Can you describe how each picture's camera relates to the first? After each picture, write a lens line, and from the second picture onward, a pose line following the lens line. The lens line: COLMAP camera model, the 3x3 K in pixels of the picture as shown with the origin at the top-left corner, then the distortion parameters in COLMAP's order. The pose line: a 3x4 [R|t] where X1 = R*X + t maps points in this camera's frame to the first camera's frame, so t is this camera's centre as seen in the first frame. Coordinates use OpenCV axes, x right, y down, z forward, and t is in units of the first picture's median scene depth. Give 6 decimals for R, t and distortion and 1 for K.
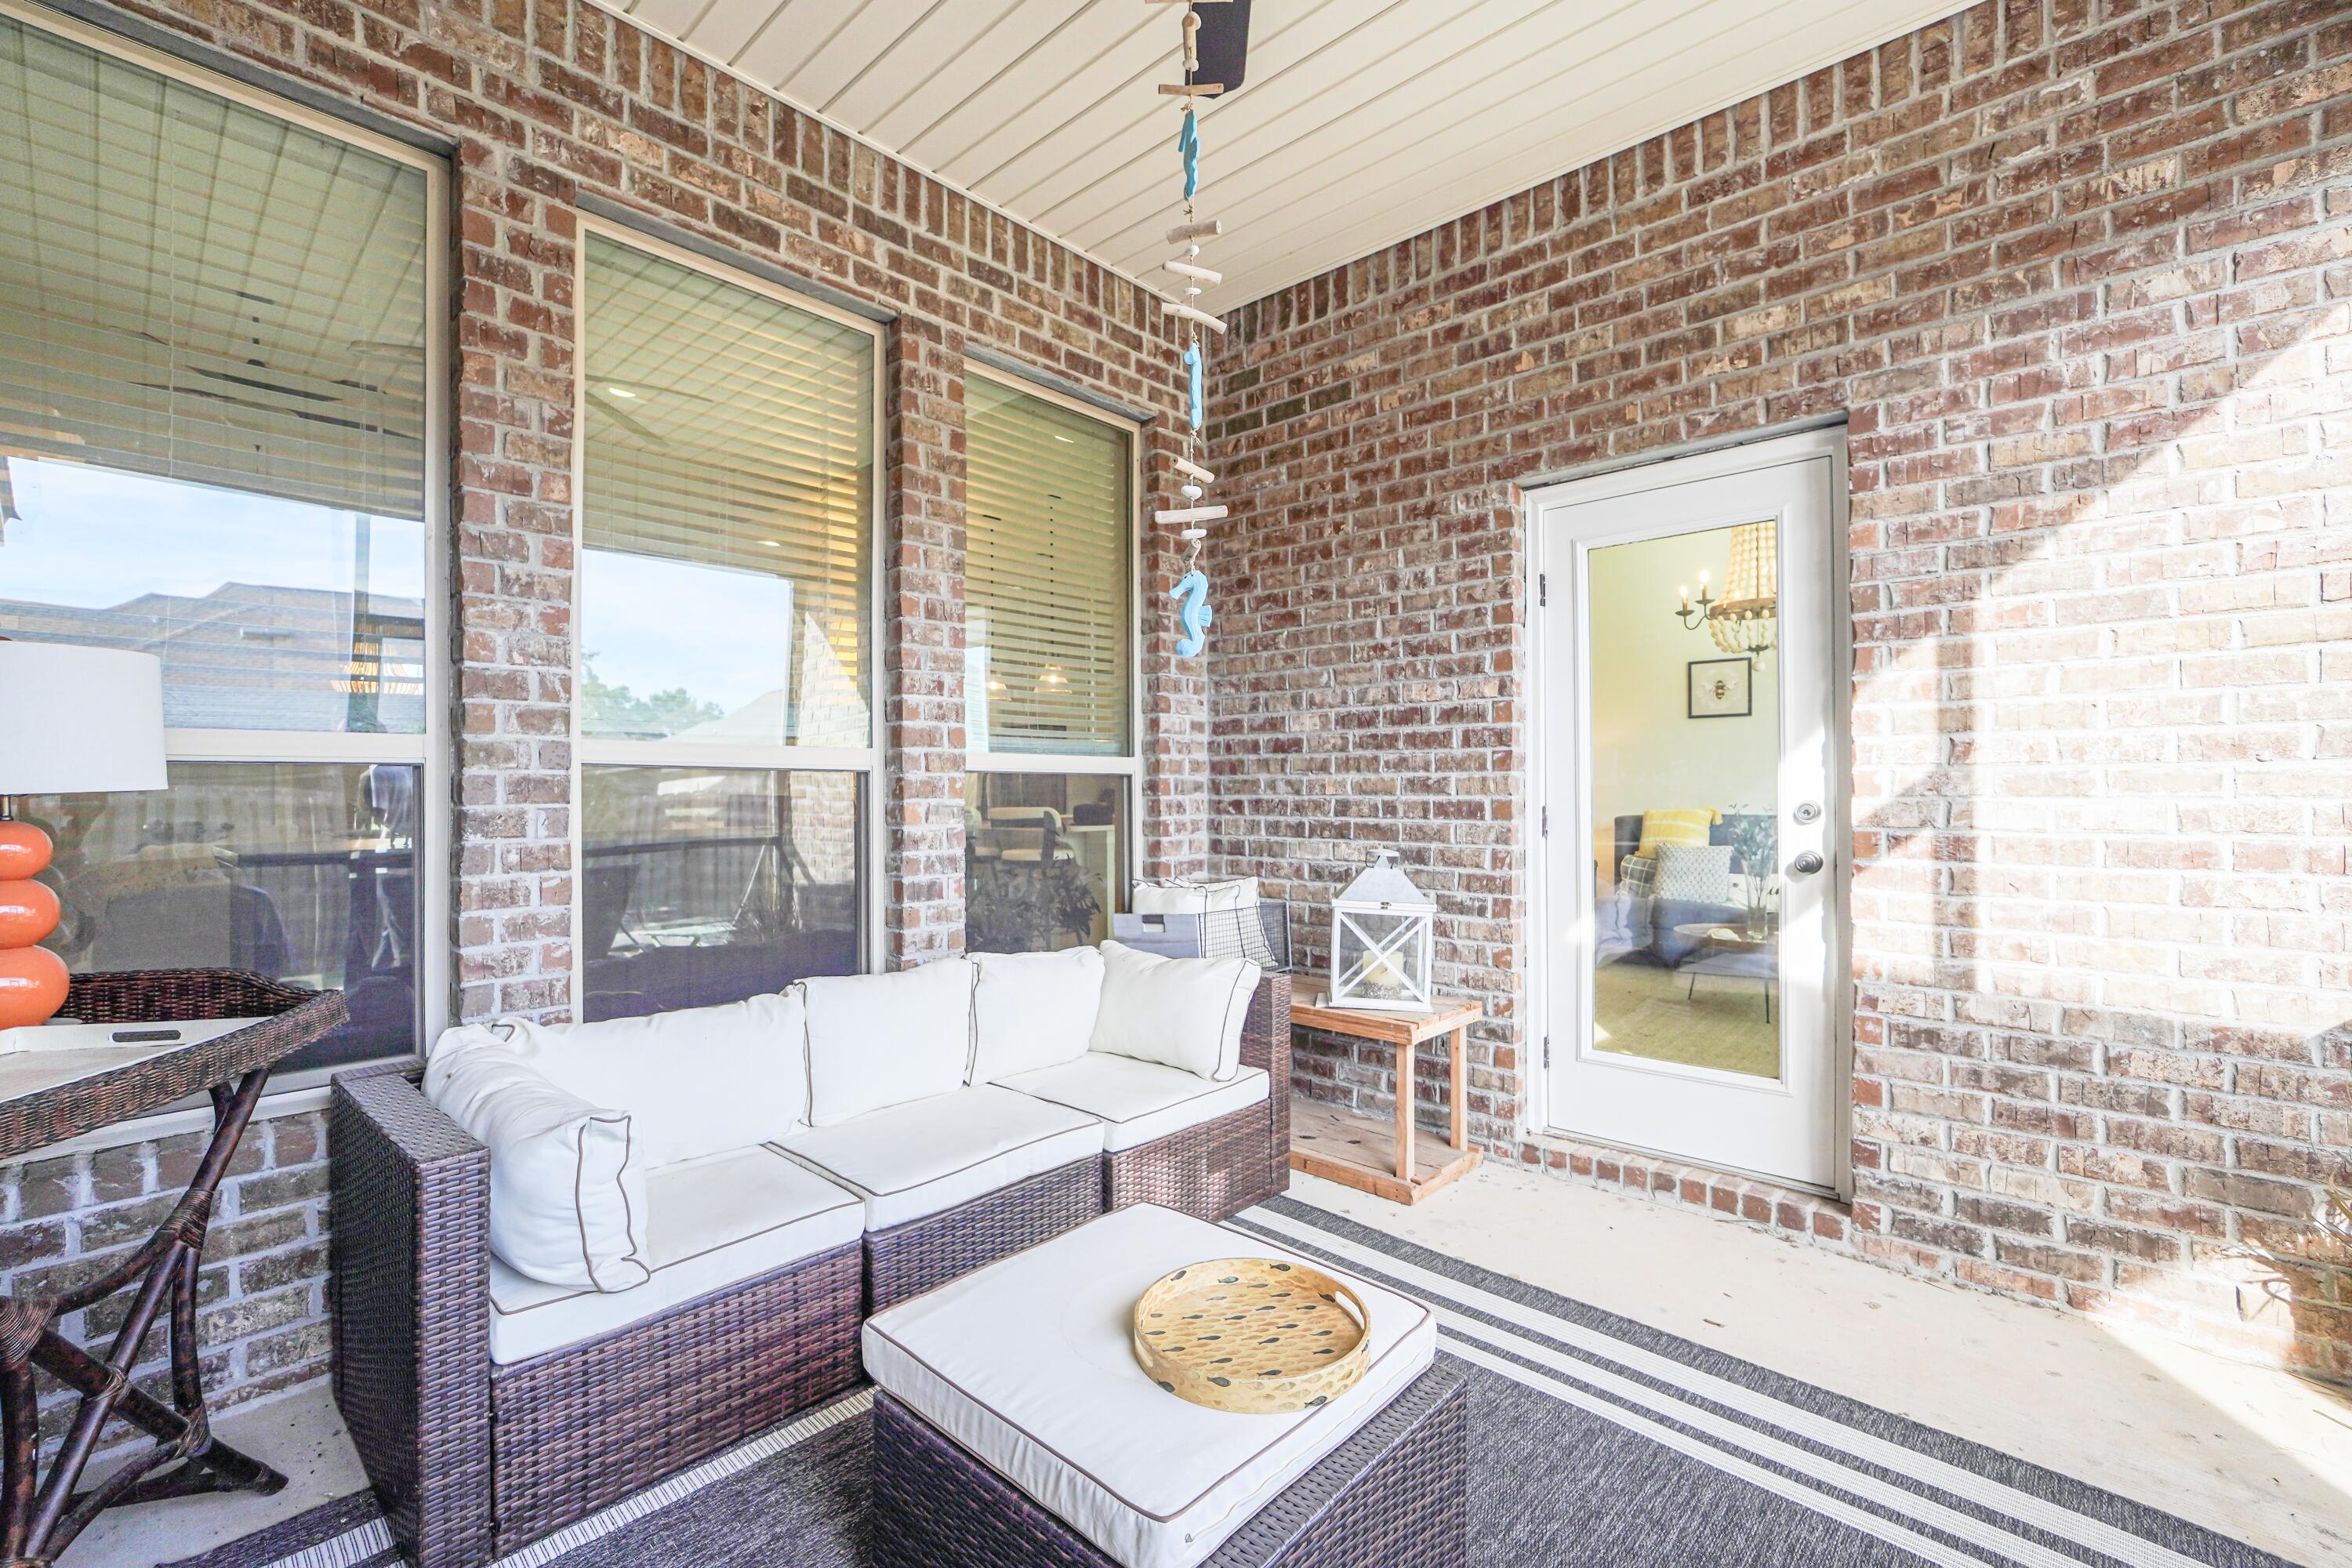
lens RADIAL K [[1024.8, 0, 1174.3], [0, 1024.8, 791.2], [0, 0, 1]] dist [-0.003953, -0.000010]
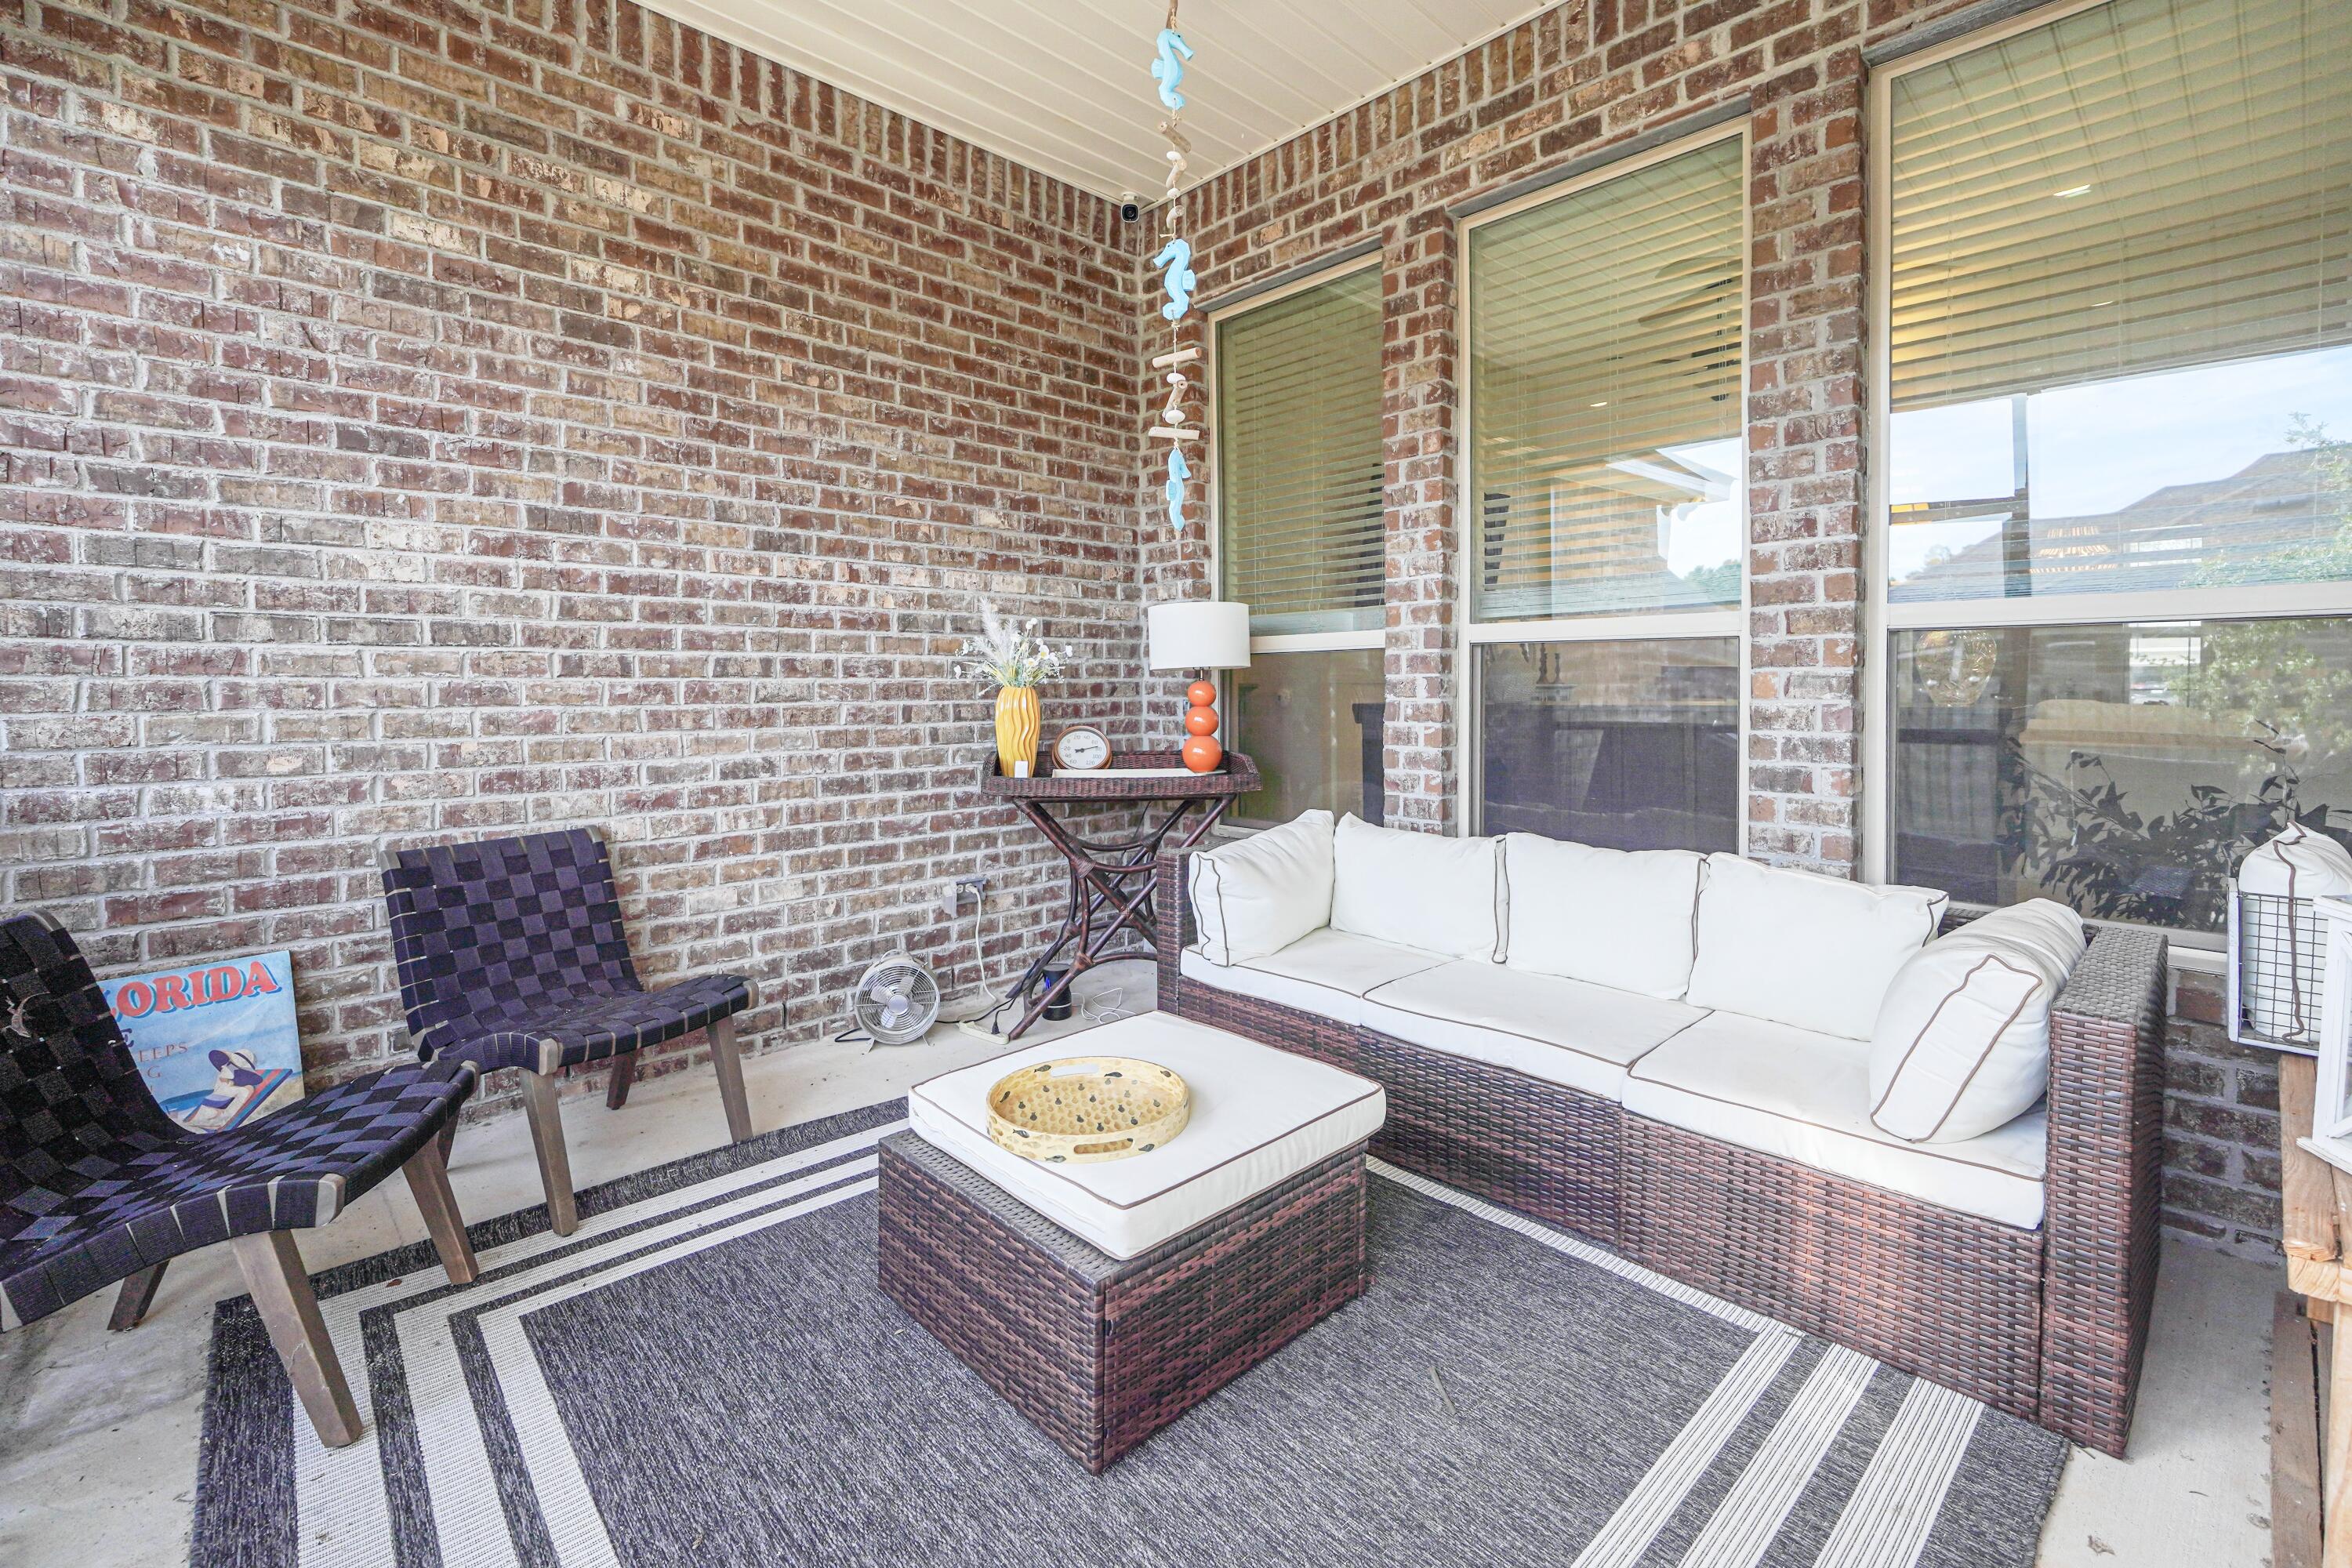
lens RADIAL K [[1024.8, 0, 1147.7], [0, 1024.8, 686.8], [0, 0, 1]] dist [-0.003953, -0.000010]
pose [[-0.086700, 0.016055, -0.996105, 0.749354], [0.015795, 0.999767, 0.014739, 0.003479], [0.996109, -0.014456, -0.086933, 0.691122]]
